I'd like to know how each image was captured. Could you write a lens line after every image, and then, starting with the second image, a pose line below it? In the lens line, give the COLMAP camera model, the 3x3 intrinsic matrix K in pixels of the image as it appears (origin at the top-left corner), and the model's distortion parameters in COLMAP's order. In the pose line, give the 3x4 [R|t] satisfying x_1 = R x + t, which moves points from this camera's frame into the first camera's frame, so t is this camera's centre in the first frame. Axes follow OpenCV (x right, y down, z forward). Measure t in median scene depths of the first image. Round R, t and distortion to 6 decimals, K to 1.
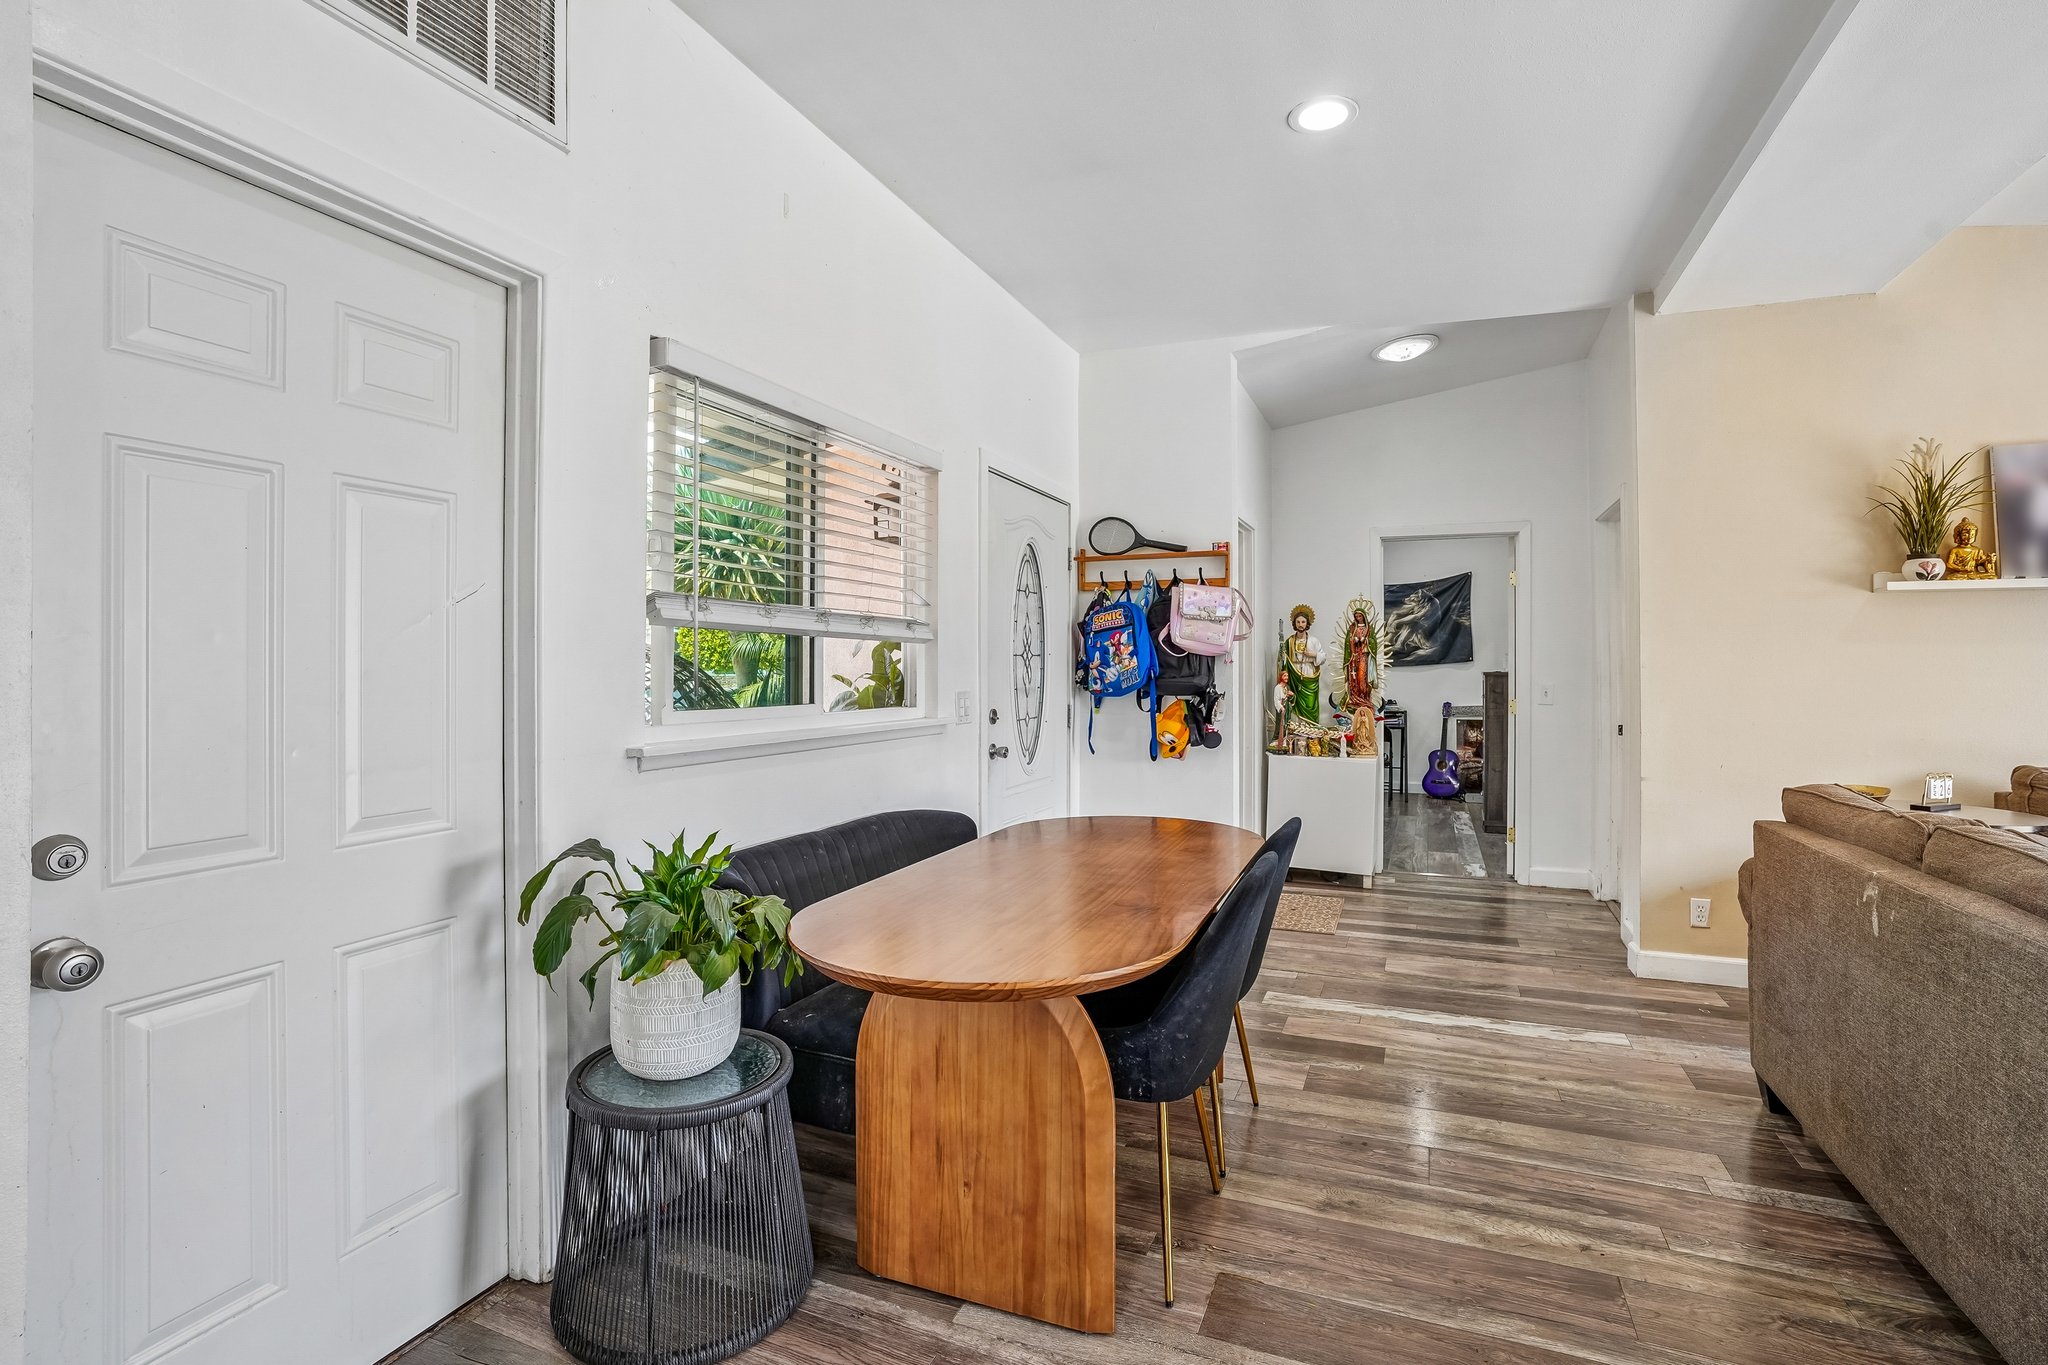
lens RADIAL K [[952.2, 0, 1025.5], [0, 952.2, 661.2], [0, 0, 1]] dist [-0.051071, 0.020625]
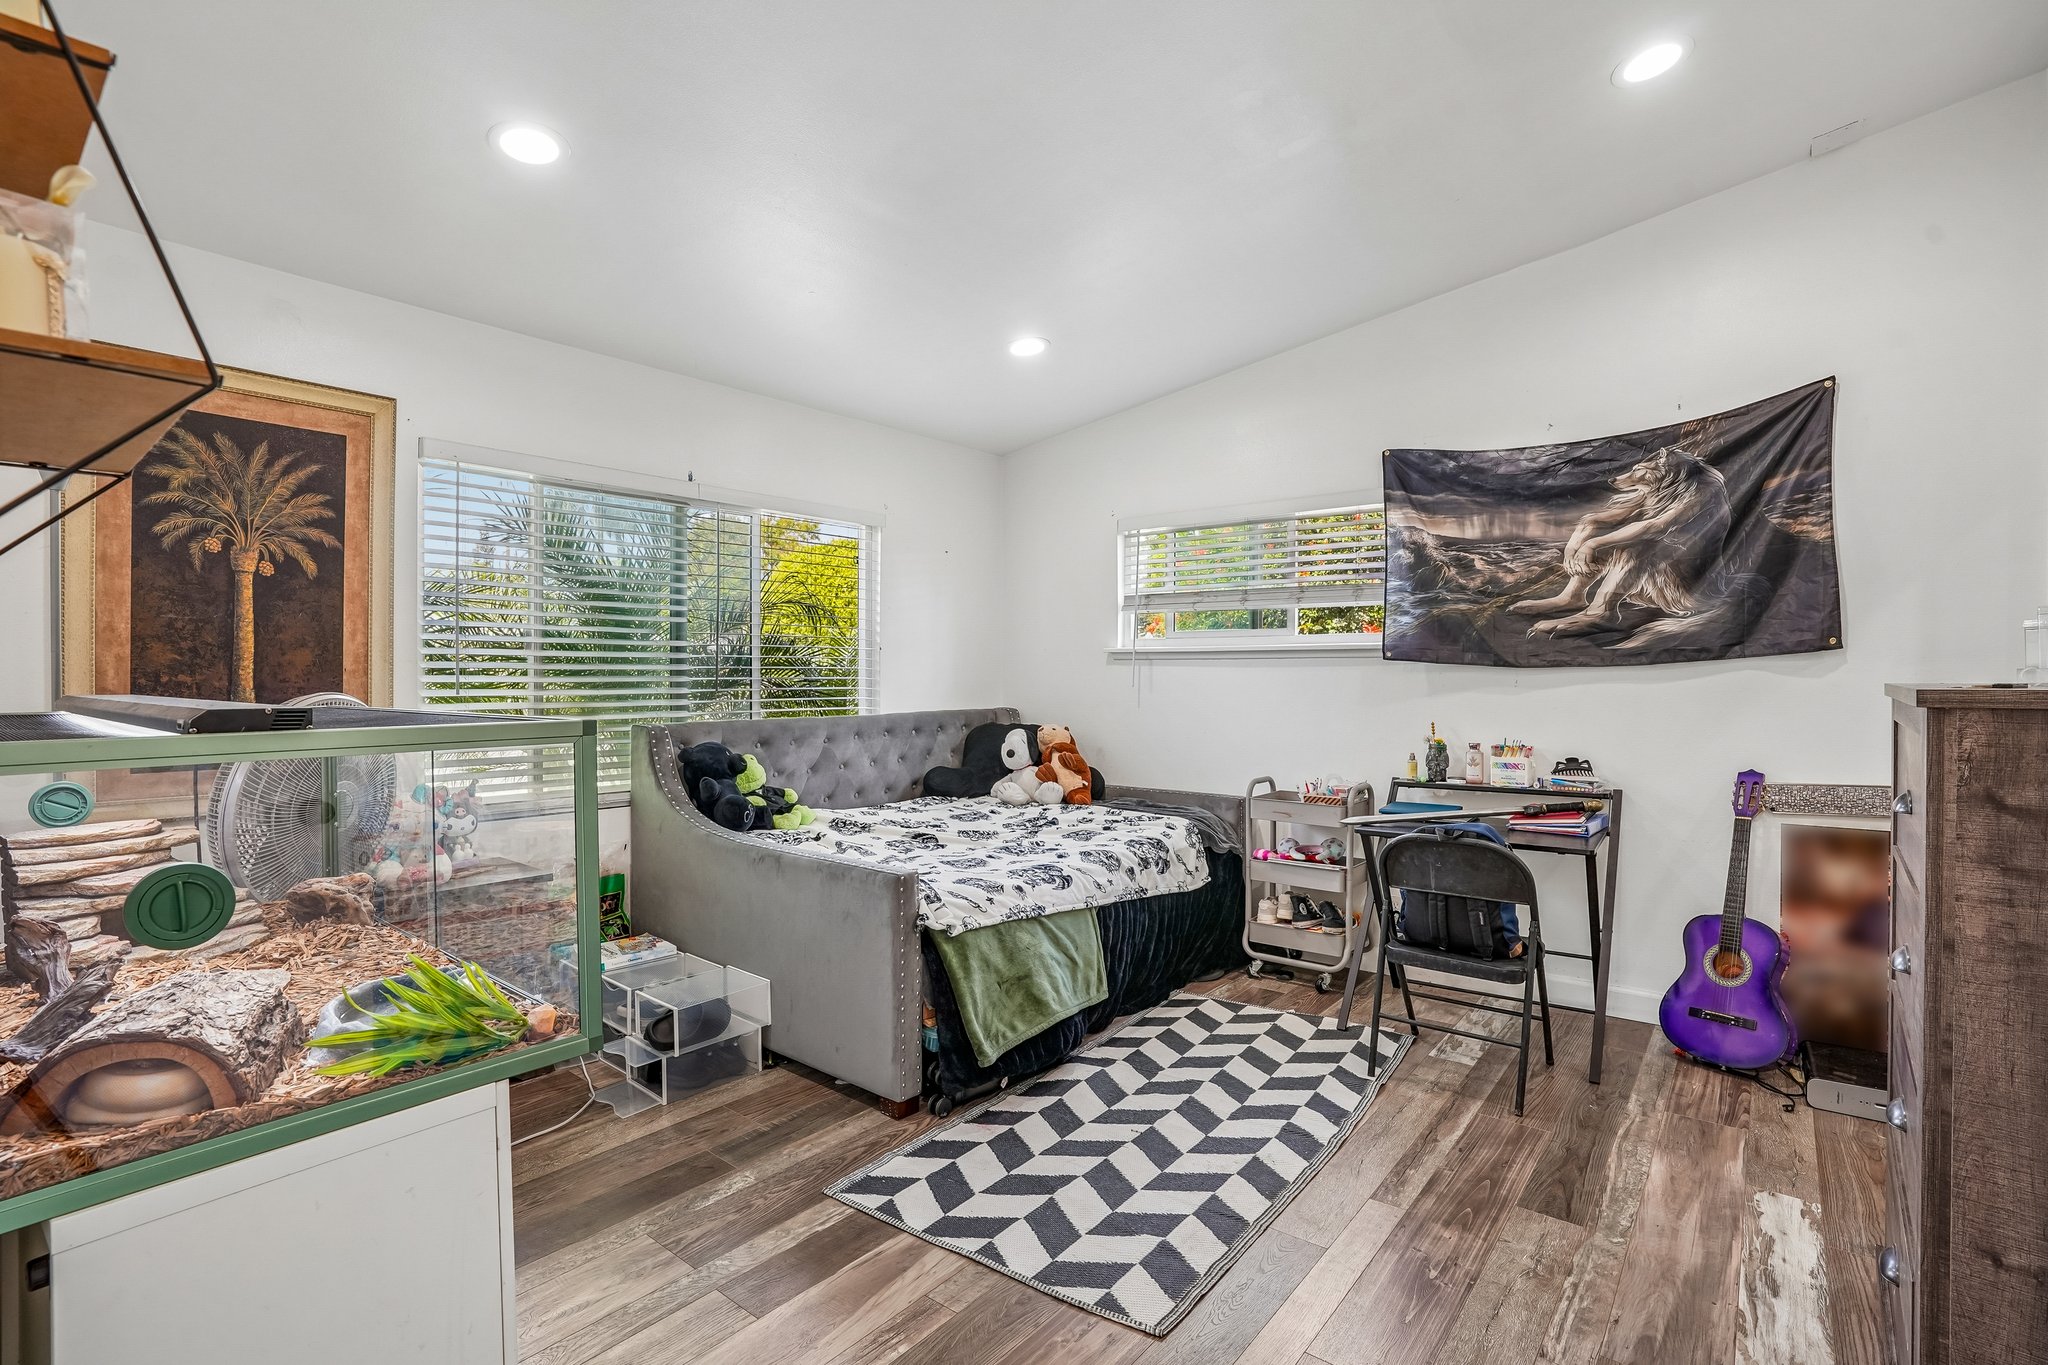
lens RADIAL K [[952.2, 0, 1042.1], [0, 952.2, 676.3], [0, 0, 1]] dist [-0.051071, 0.020625]
pose [[0.974398, 0.001240, -0.224827, 0.873324], [0.001827, 0.999908, 0.013433, 0.013083], [0.224823, -0.013500, 0.974306, 1.964311]]
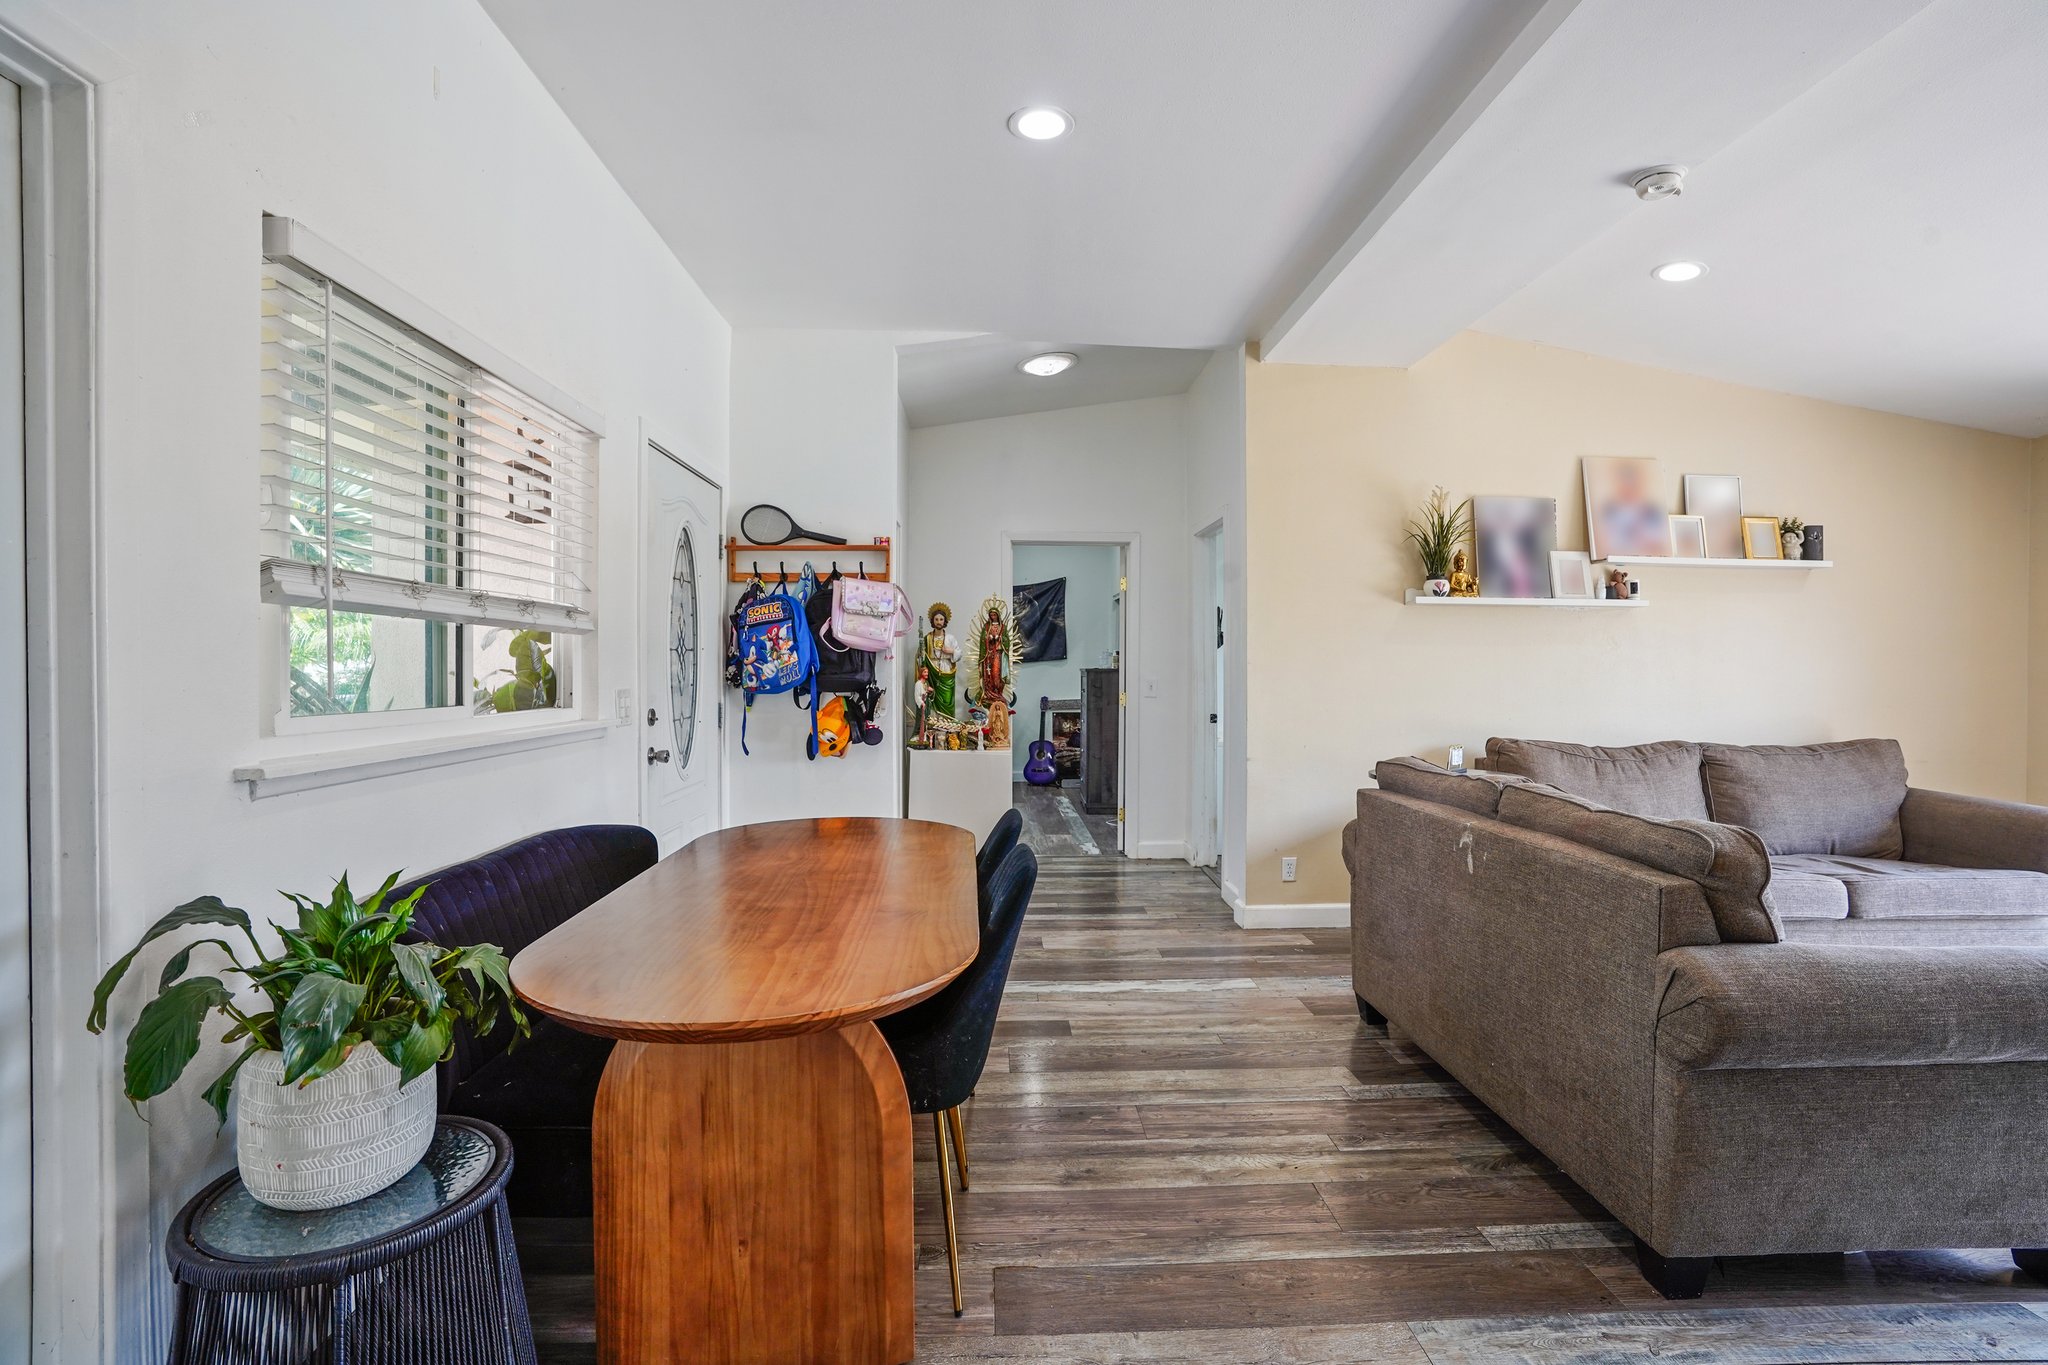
lens RADIAL K [[952.2, 0, 1024.8], [0, 952.2, 671.6], [0, 0, 1]] dist [-0.051071, 0.020625]
pose [[0.904858, -0.001758, 0.425710, -0.125867], [-0.003855, 0.999917, 0.012322, 0.003877], [-0.425696, -0.012791, 0.904776, 0.061395]]
